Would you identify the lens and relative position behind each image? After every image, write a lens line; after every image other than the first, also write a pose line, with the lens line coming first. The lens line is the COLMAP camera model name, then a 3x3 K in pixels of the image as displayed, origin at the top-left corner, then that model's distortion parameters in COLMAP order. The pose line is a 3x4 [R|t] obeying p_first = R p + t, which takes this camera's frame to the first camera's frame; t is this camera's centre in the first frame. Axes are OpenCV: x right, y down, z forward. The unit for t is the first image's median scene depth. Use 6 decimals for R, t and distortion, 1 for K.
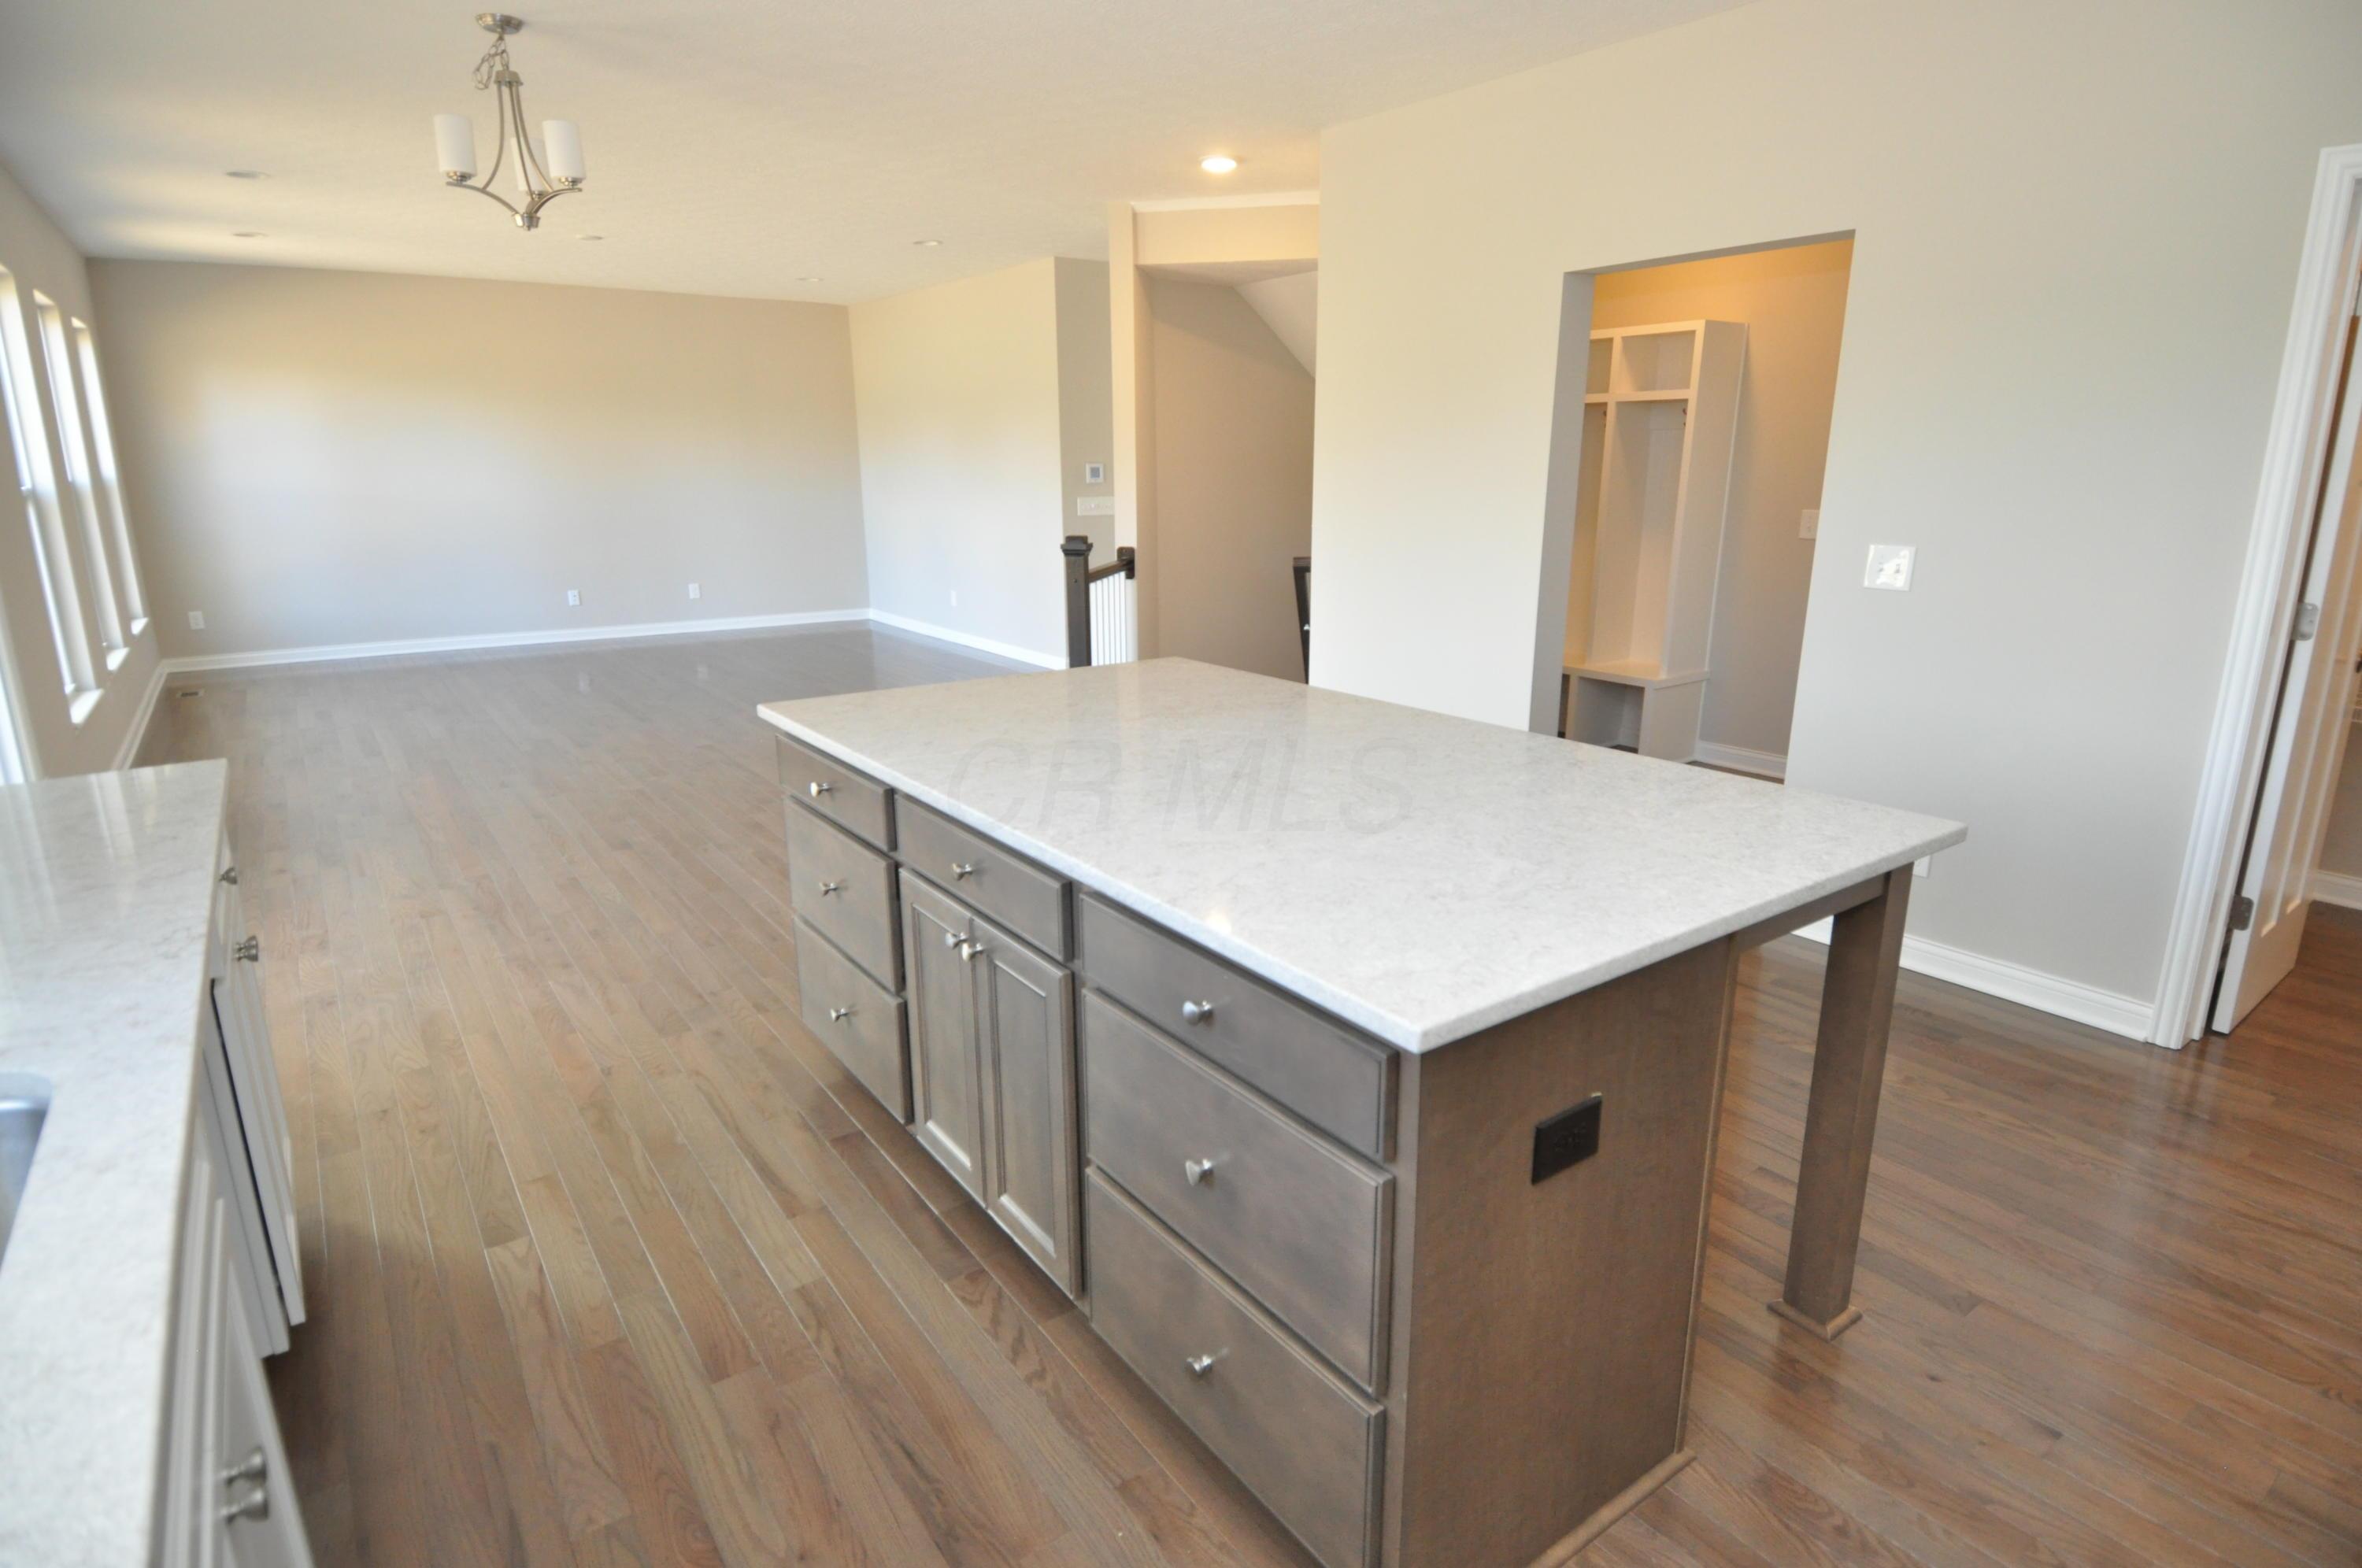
lens RADIAL K [[1223.6, 0, 1193.4], [0, 1223.6, 778.4], [0, 0, 1]] dist [0.042332, -0.045620]
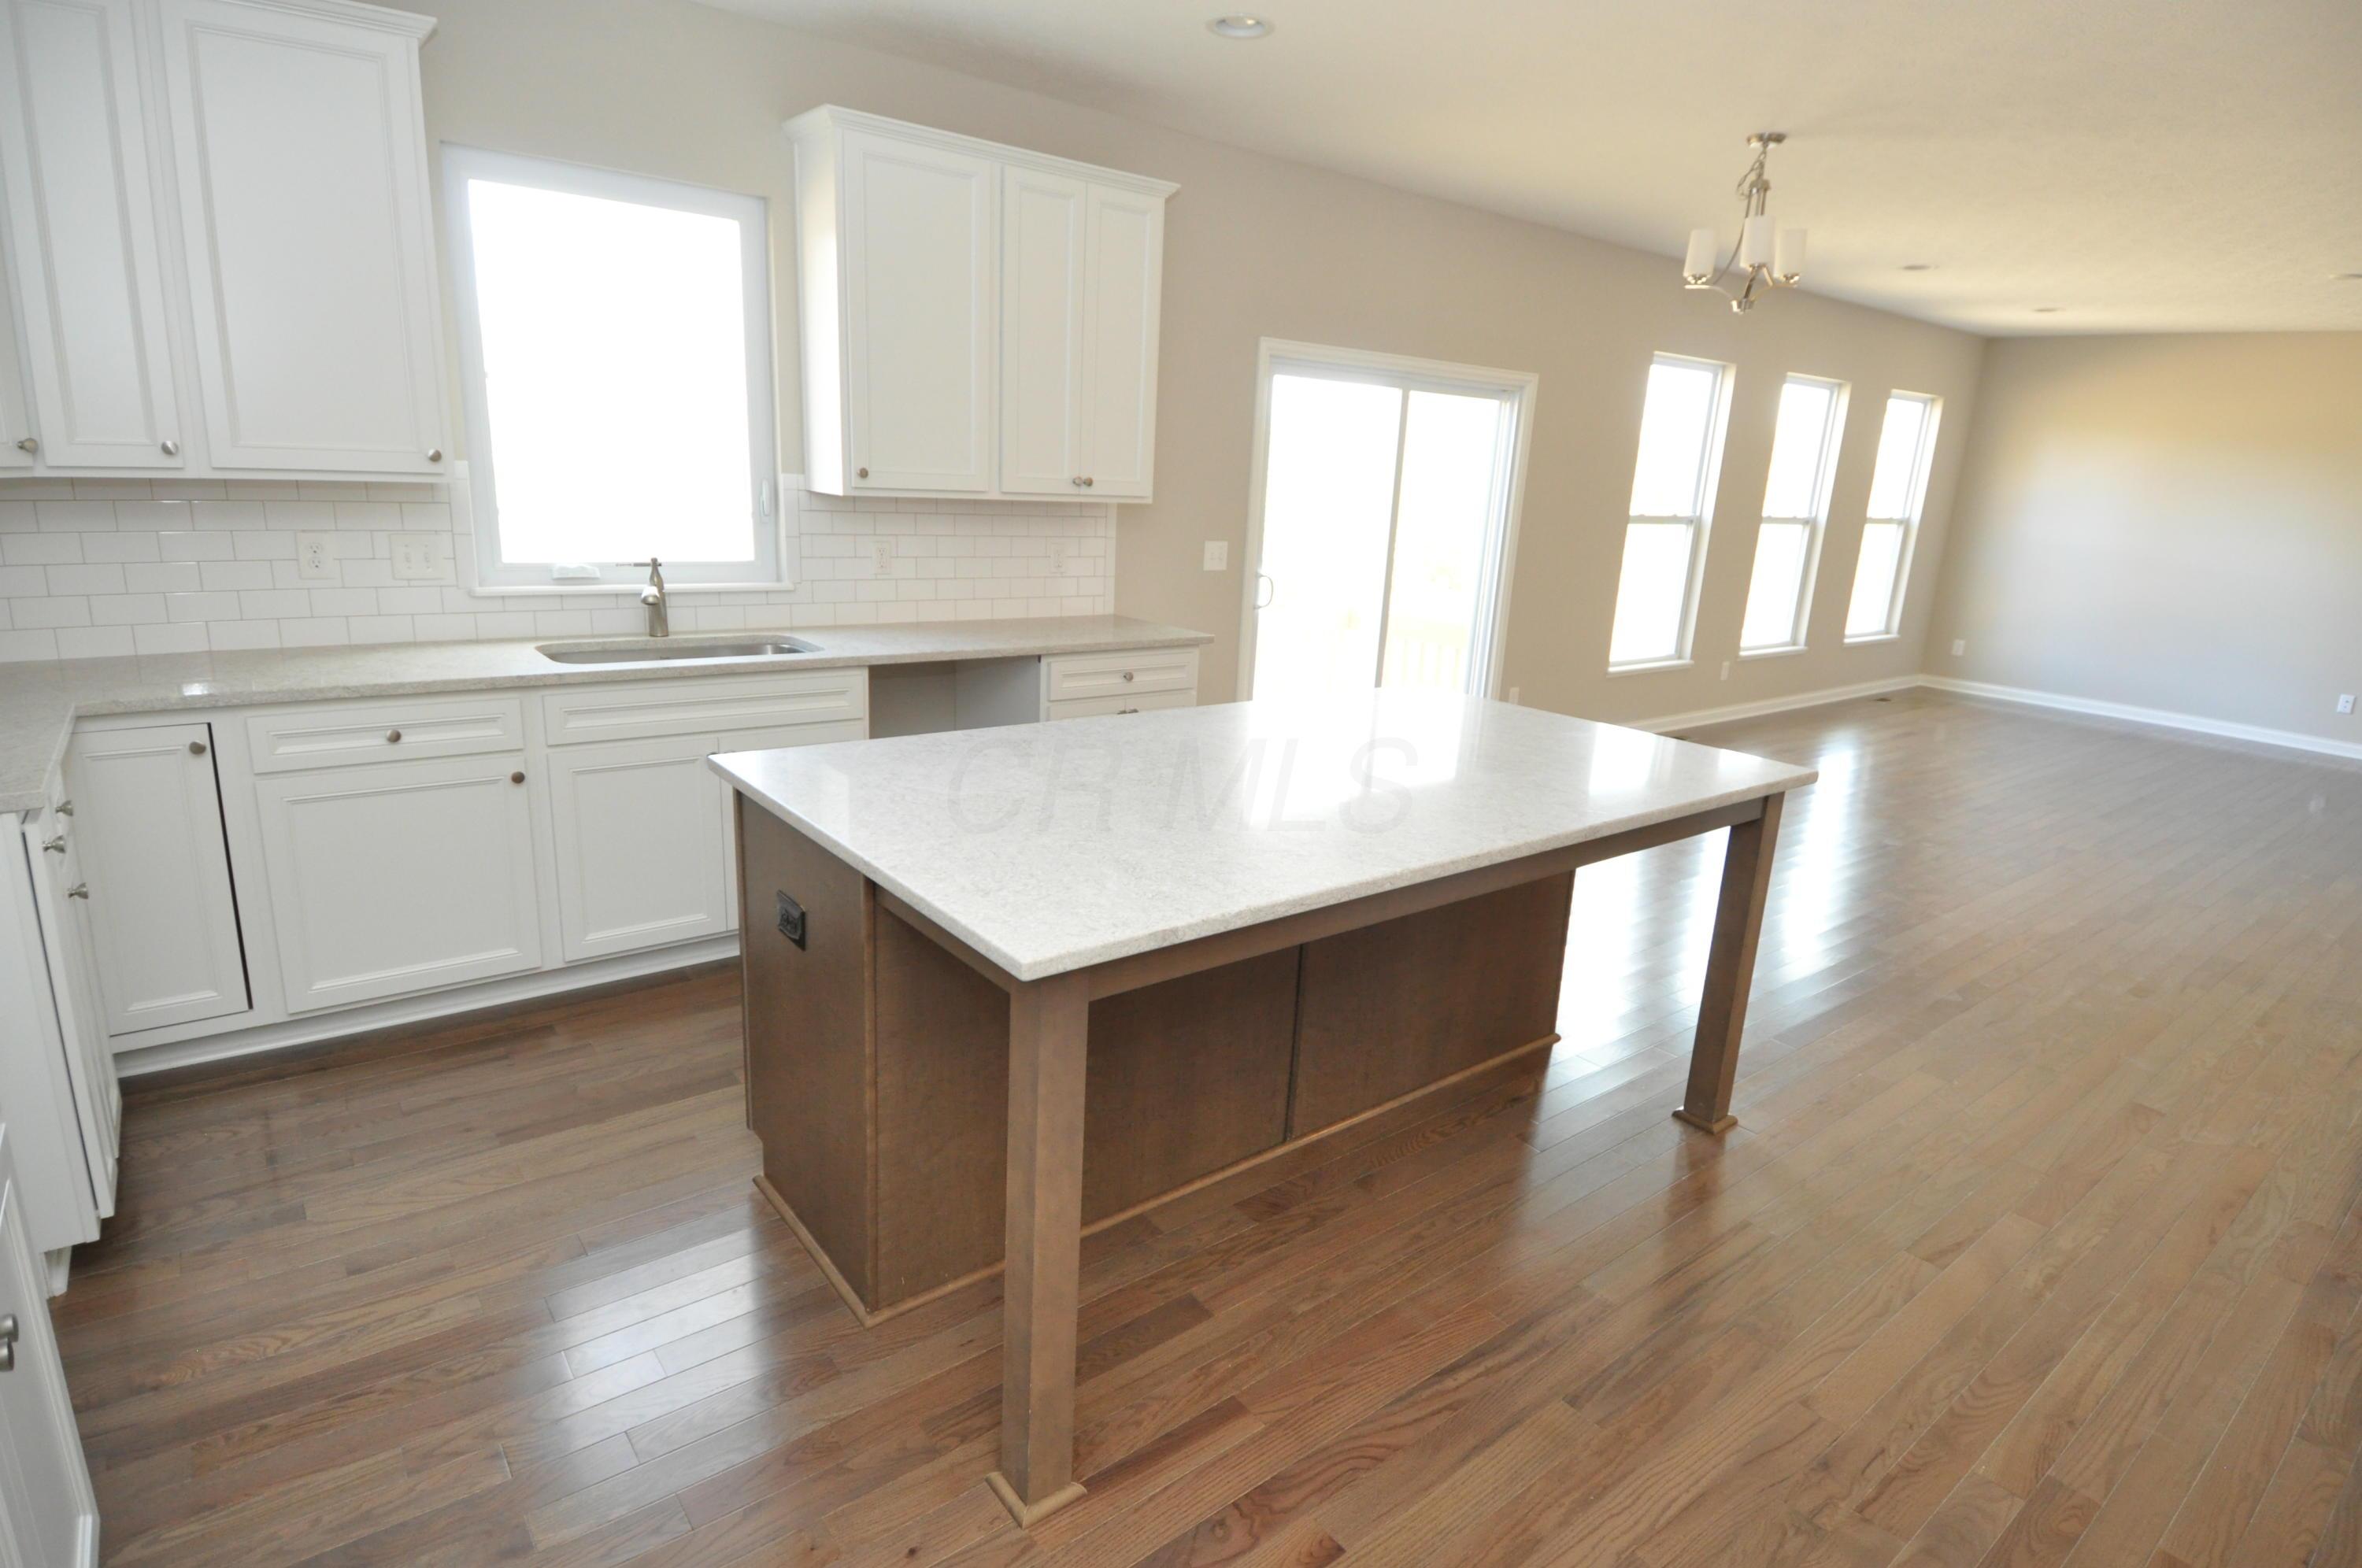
lens RADIAL K [[1223.6, 0, 1190.6], [0, 1223.6, 779.0], [0, 0, 1]] dist [0.042332, -0.045620]
pose [[0.045429, 0.254637, -0.965969, 0.563140], [-0.301199, 0.925459, 0.229793, -0.119092], [0.952479, 0.280510, 0.118739, 0.398183]]
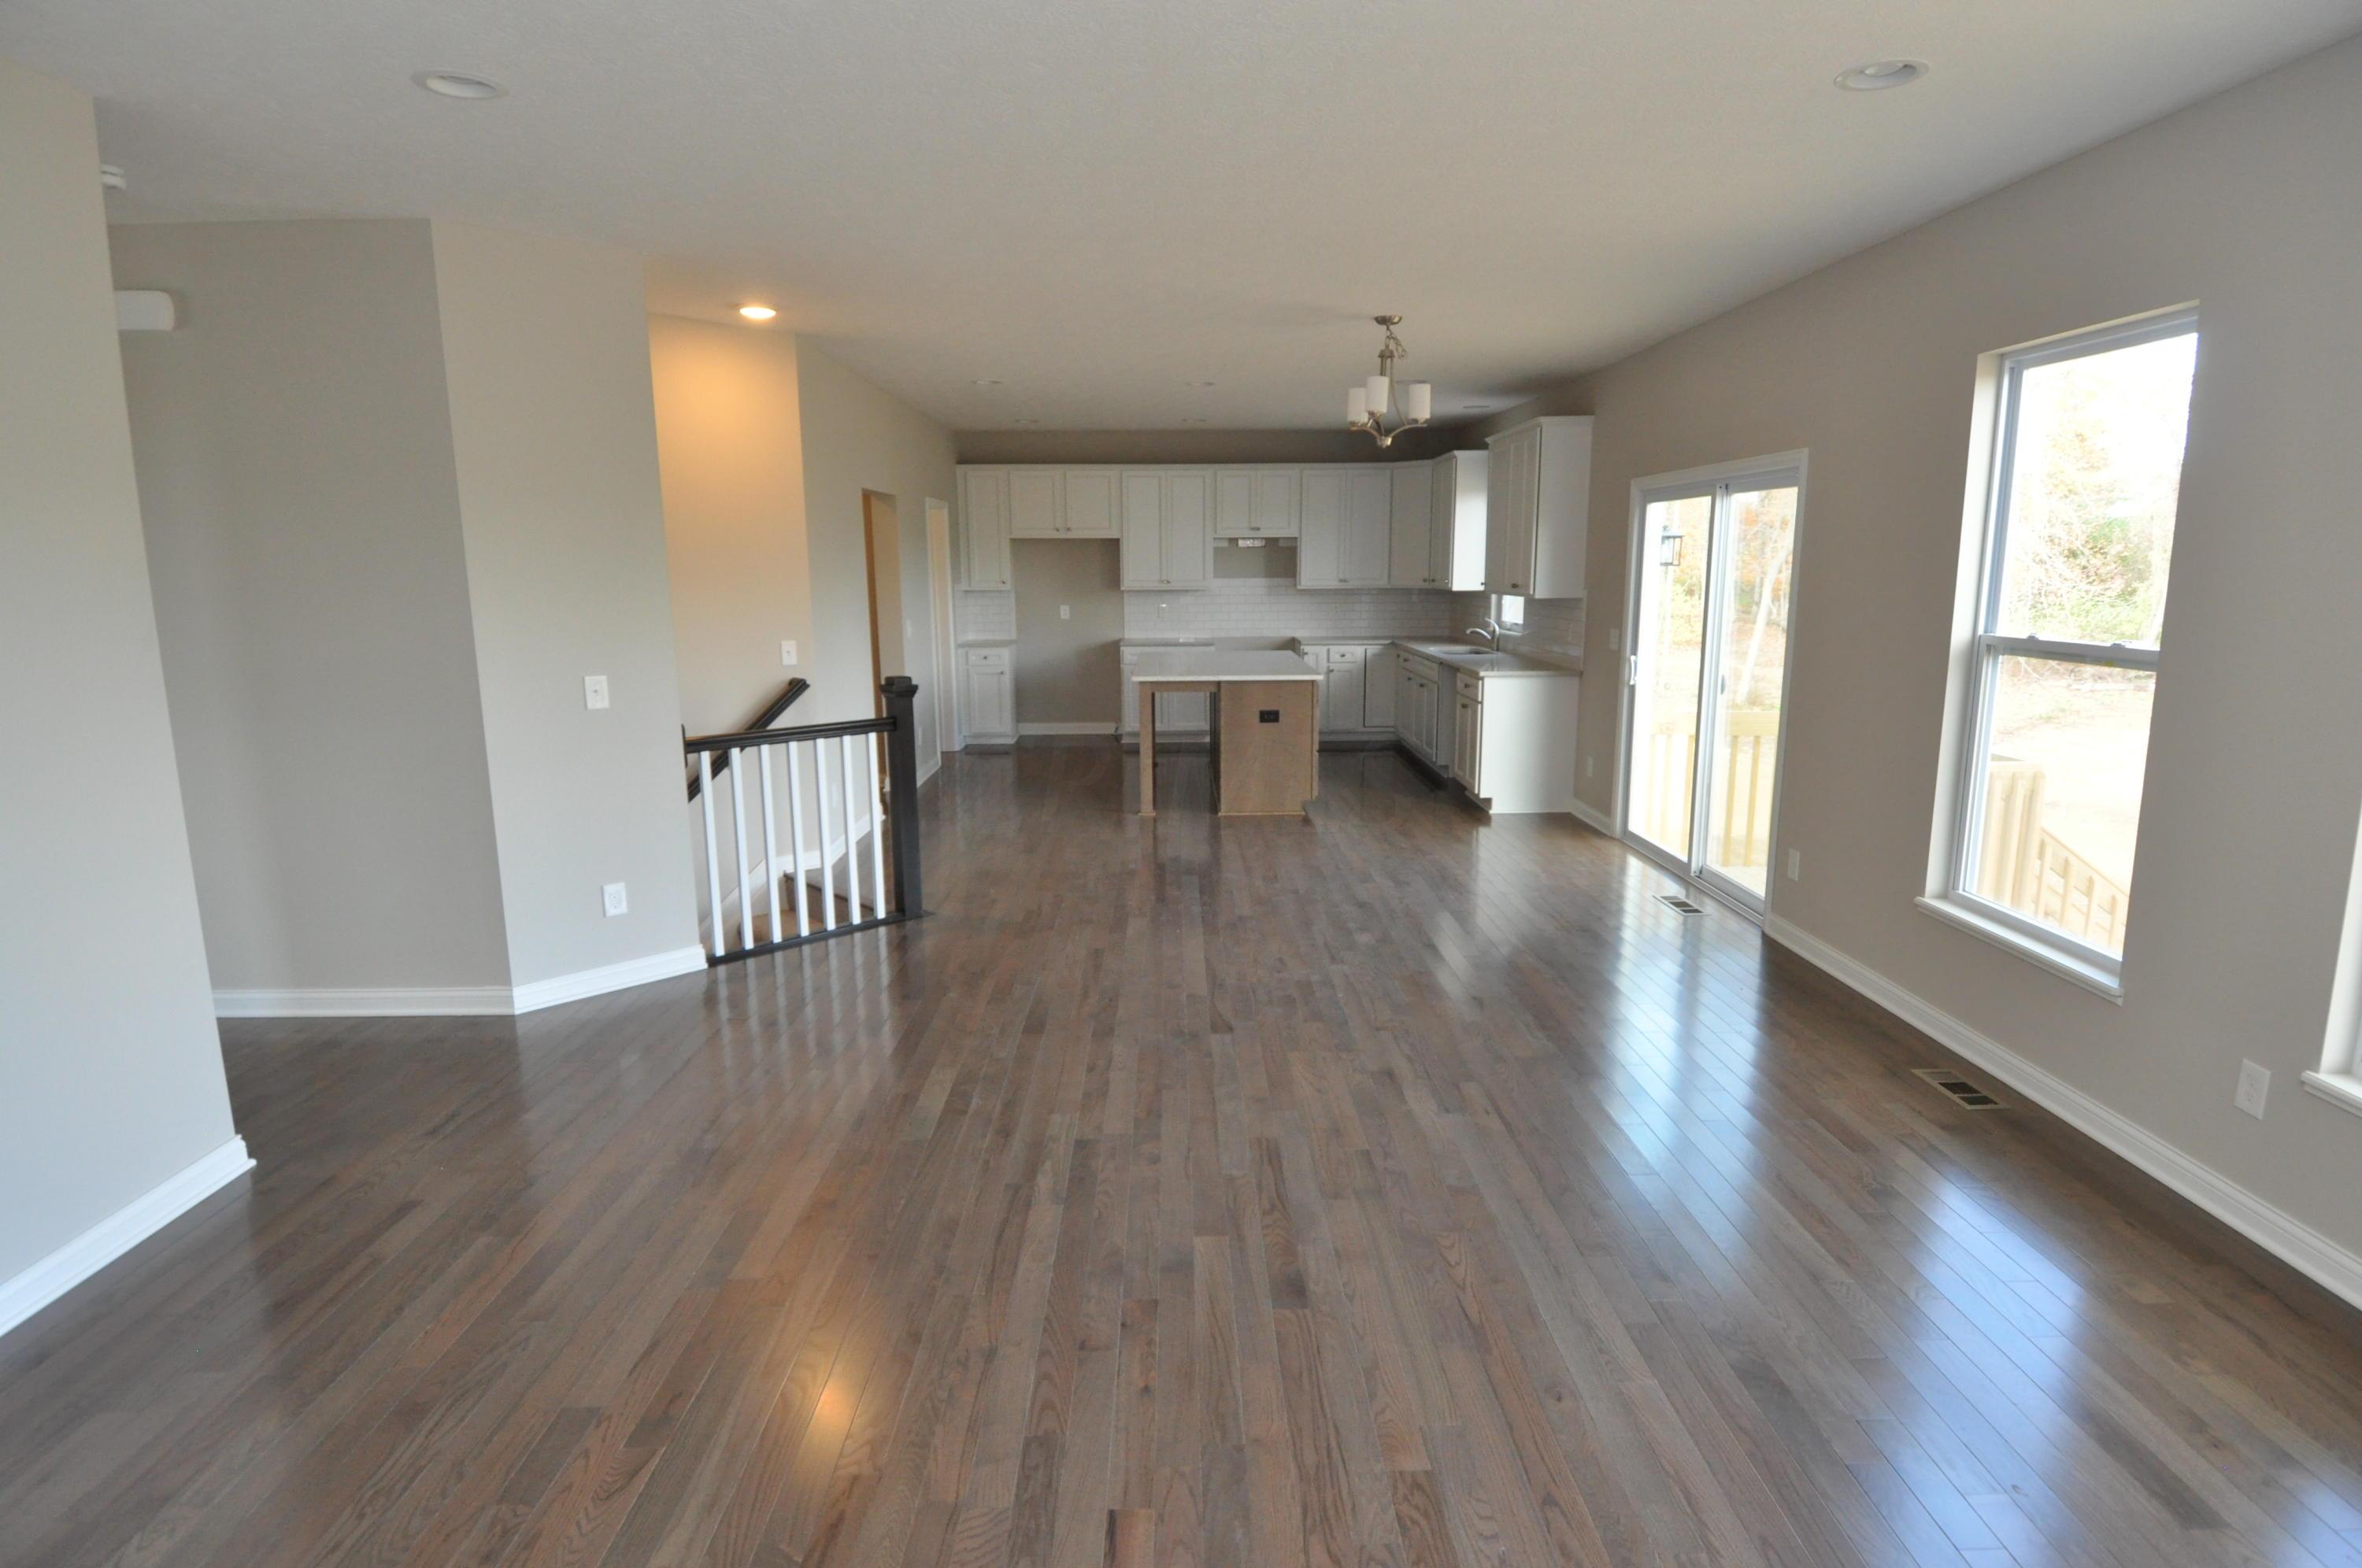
lens RADIAL K [[1223.6, 0, 1189.5], [0, 1223.6, 781.3], [0, 0, 1]] dist [0.042332, -0.045620]
pose [[-0.816124, -0.093409, 0.570277, -1.030037], [0.155401, 0.915022, 0.372271, -0.550242], [-0.556589, 0.392441, -0.732256, 1.986044]]
